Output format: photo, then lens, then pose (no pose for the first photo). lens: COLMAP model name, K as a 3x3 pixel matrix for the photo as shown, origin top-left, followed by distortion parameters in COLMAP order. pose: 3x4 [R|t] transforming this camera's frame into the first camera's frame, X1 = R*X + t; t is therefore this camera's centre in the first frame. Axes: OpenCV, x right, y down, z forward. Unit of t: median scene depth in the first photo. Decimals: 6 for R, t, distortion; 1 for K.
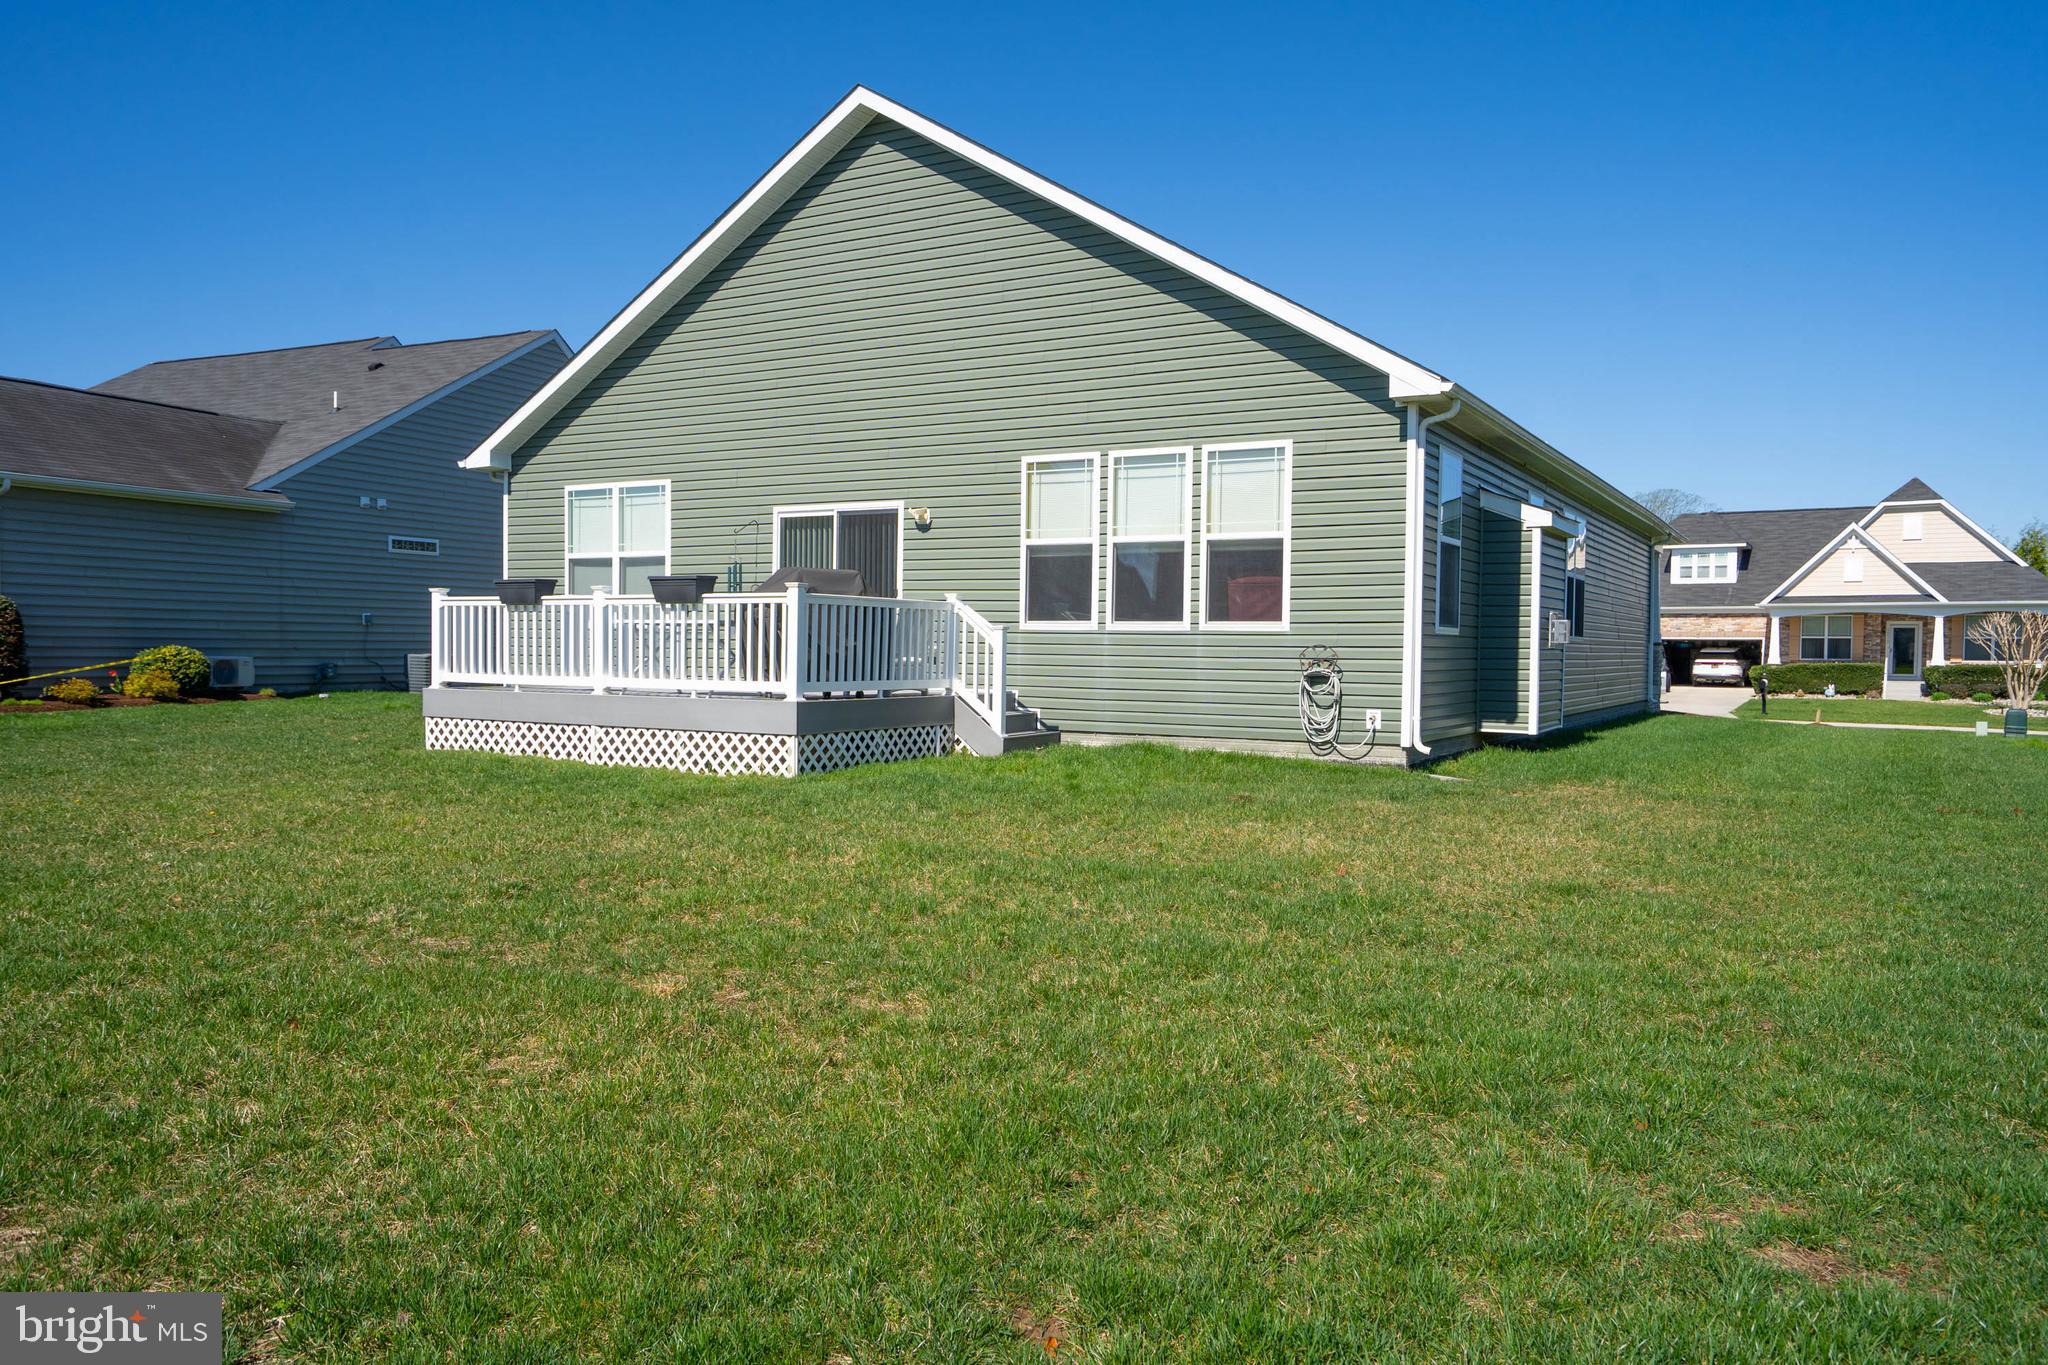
lens RADIAL K [[1450.8, 0, 1024.0], [0, 1450.8, 682.5], [0, 0, 1]] dist [0.004788, 0.001413]
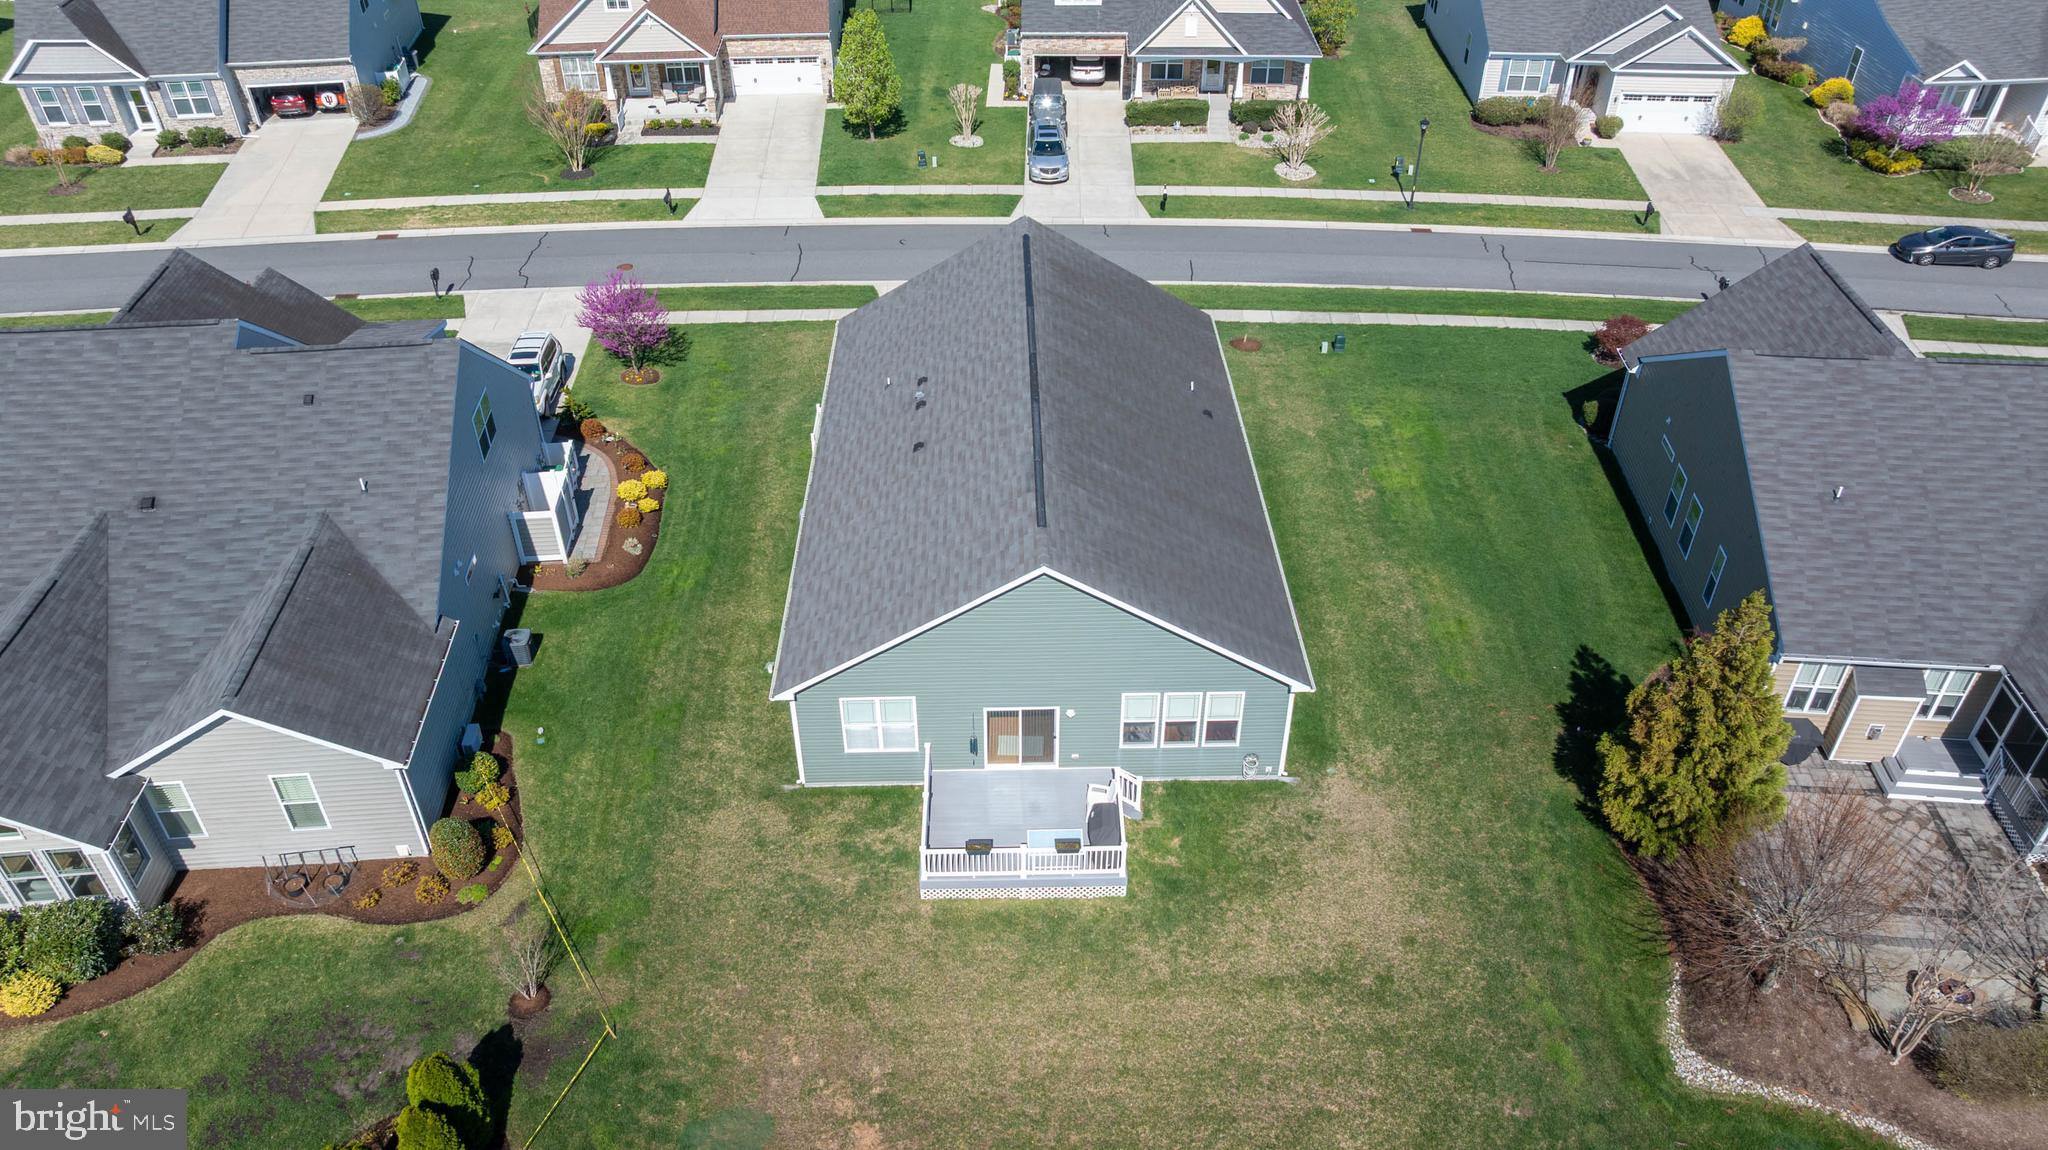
lens RADIAL K [[1459.9, 0, 1024.0], [0, 1459.9, 575.0], [0, 0, 1]] dist [-0.022310, -0.003702]
pose [[0.850973, -0.328508, 0.409790, -1.069034], [0.021524, 0.801398, 0.597744, -1.772793], [-0.524768, -0.499843, 0.689039, -0.431321]]
